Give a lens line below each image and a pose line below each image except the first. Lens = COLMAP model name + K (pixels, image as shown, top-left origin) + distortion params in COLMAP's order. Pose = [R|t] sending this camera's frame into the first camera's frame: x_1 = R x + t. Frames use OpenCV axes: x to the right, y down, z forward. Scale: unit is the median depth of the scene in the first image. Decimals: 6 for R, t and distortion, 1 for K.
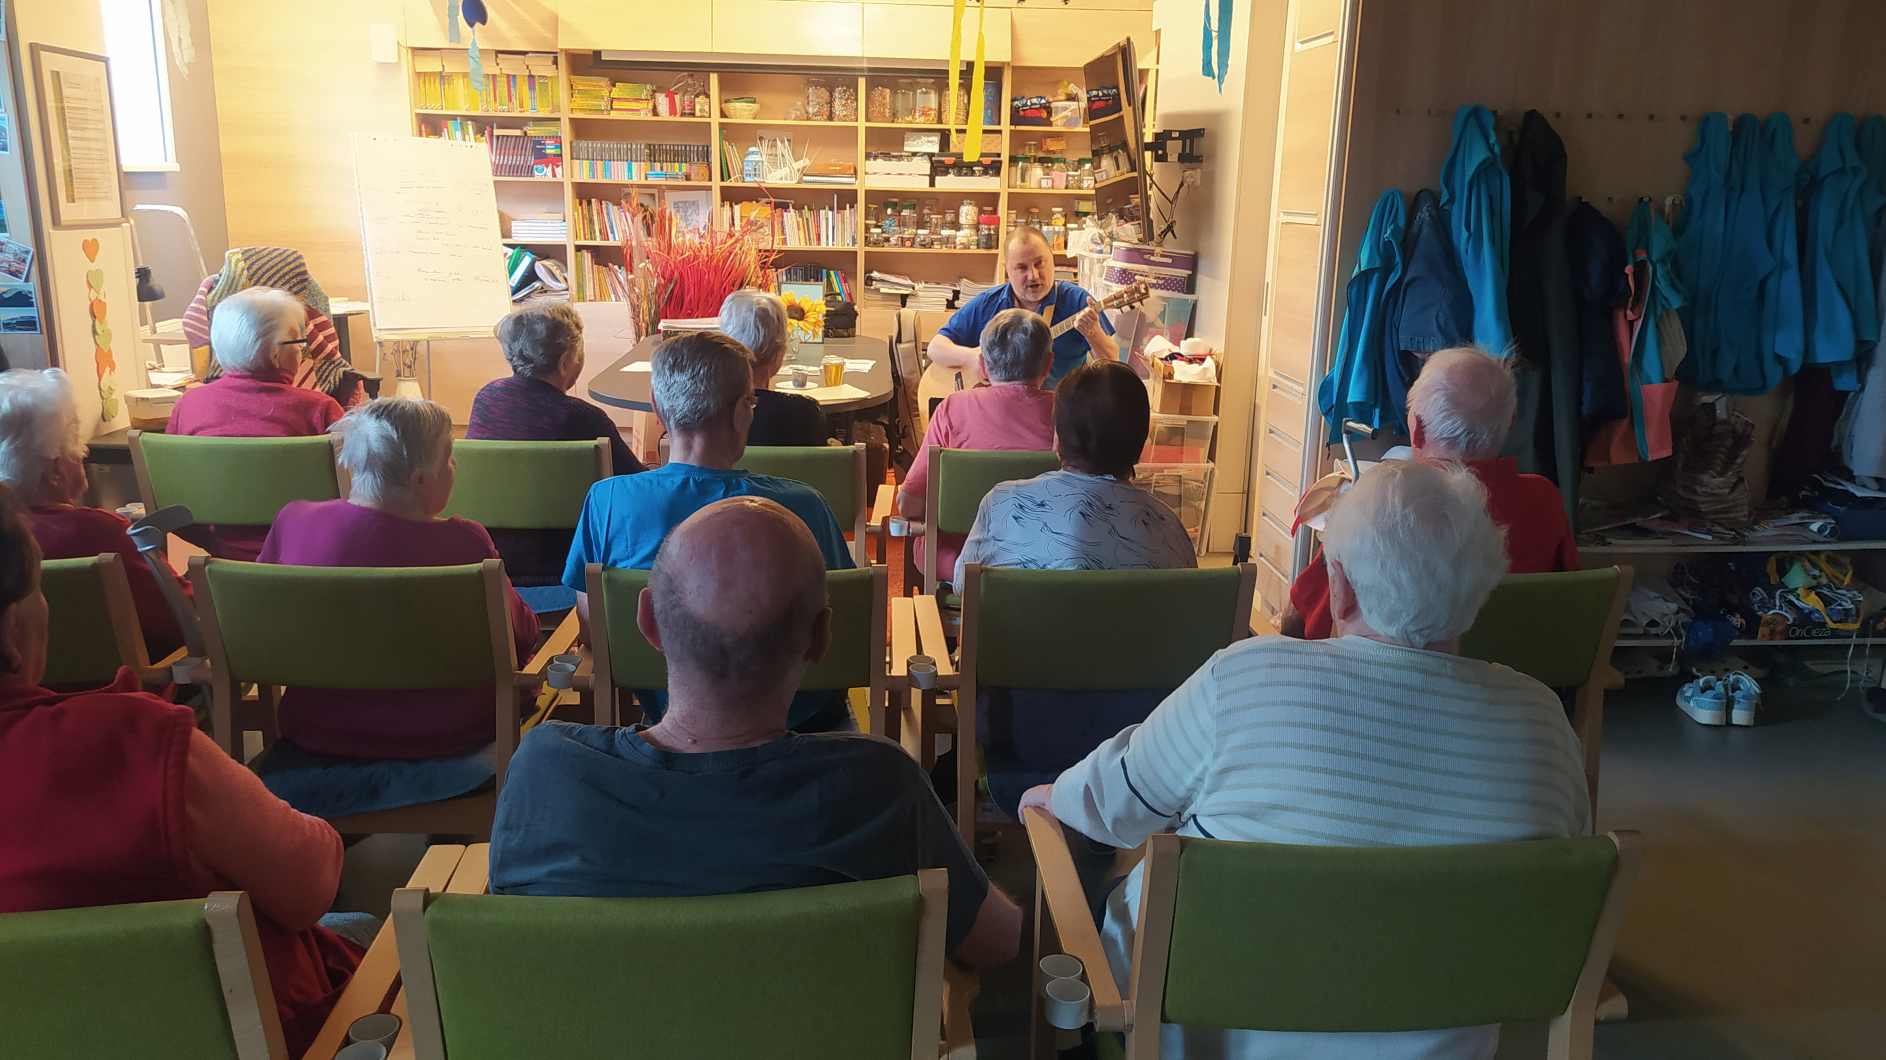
lens RADIAL K [[1394.1, 0, 950.6], [0, 1394.1, 534.7], [0, 0, 1]] dist [0.098710, -0.157909]
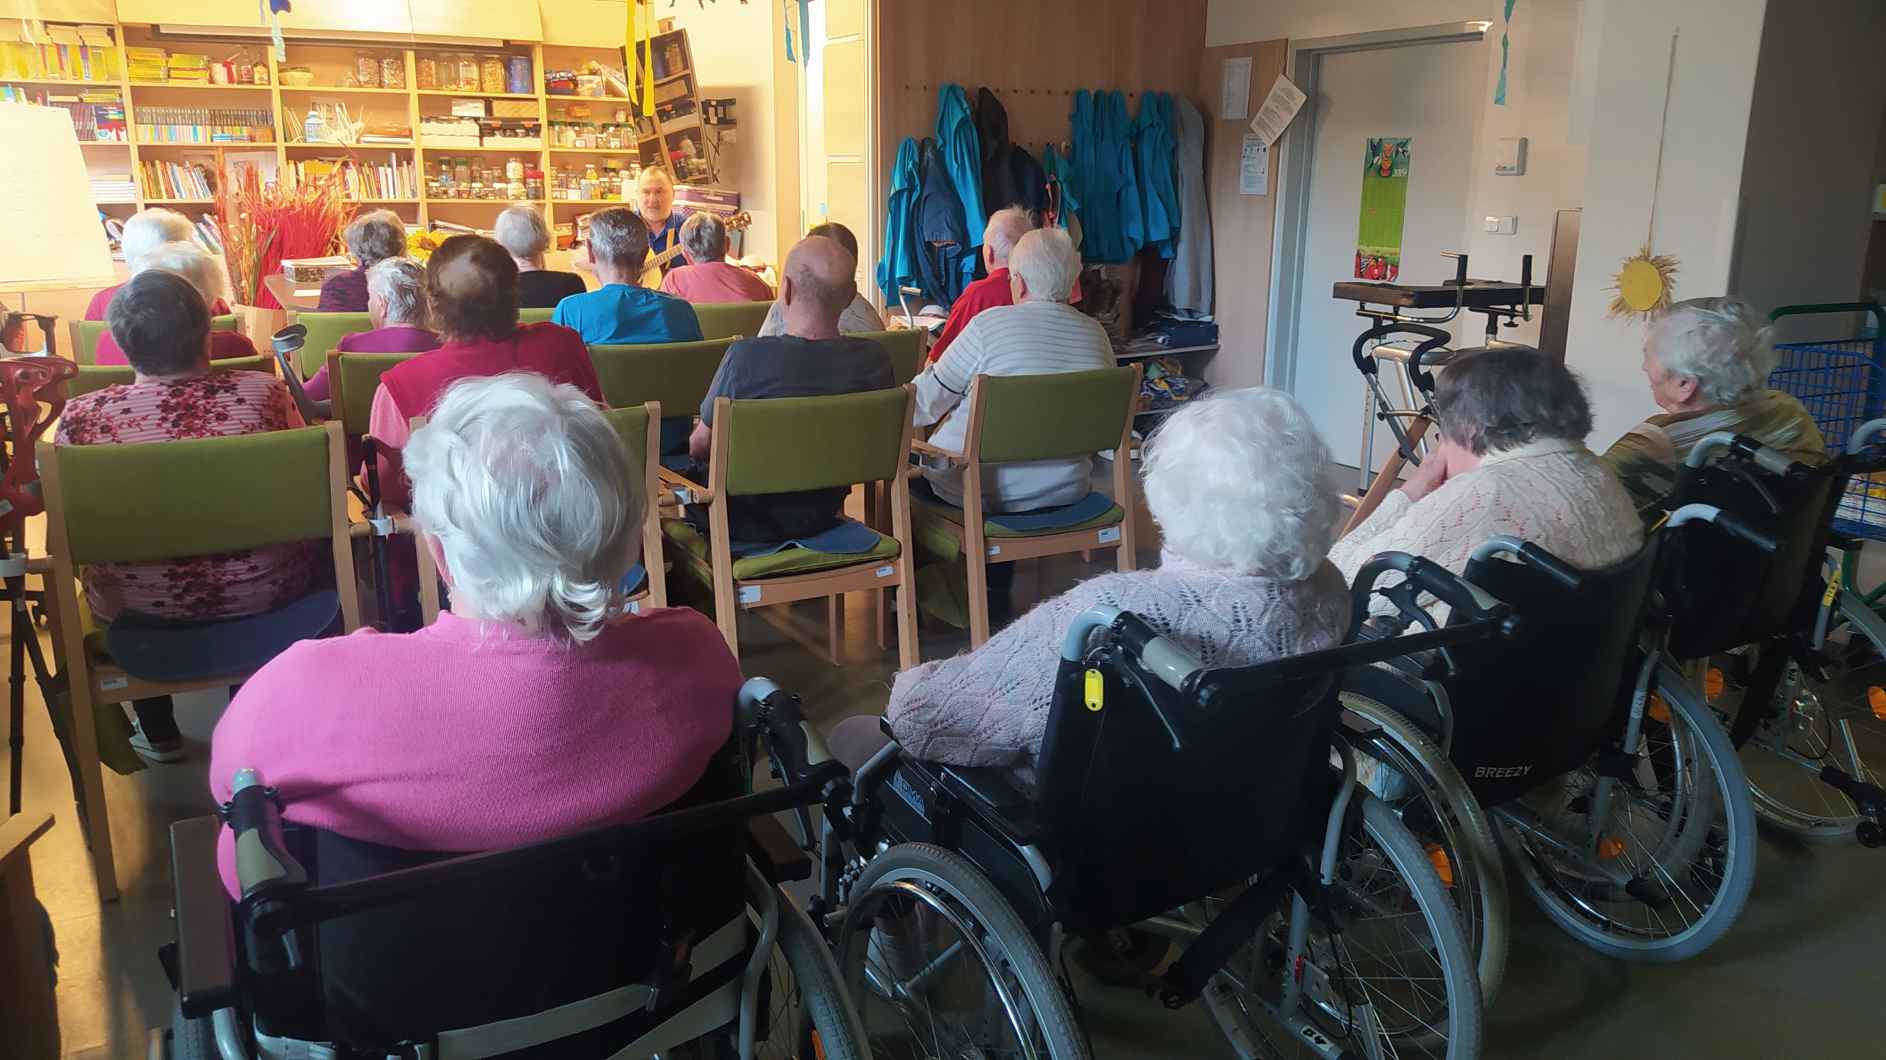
lens RADIAL K [[1394.1, 0, 950.6], [0, 1394.1, 534.7], [0, 0, 1]] dist [0.098710, -0.157909]
pose [[0.907524, -0.118567, 0.402916, -0.174409], [0.113249, 0.992874, 0.037094, 0.074925], [-0.404443, 0.011966, 0.914485, -0.233062]]
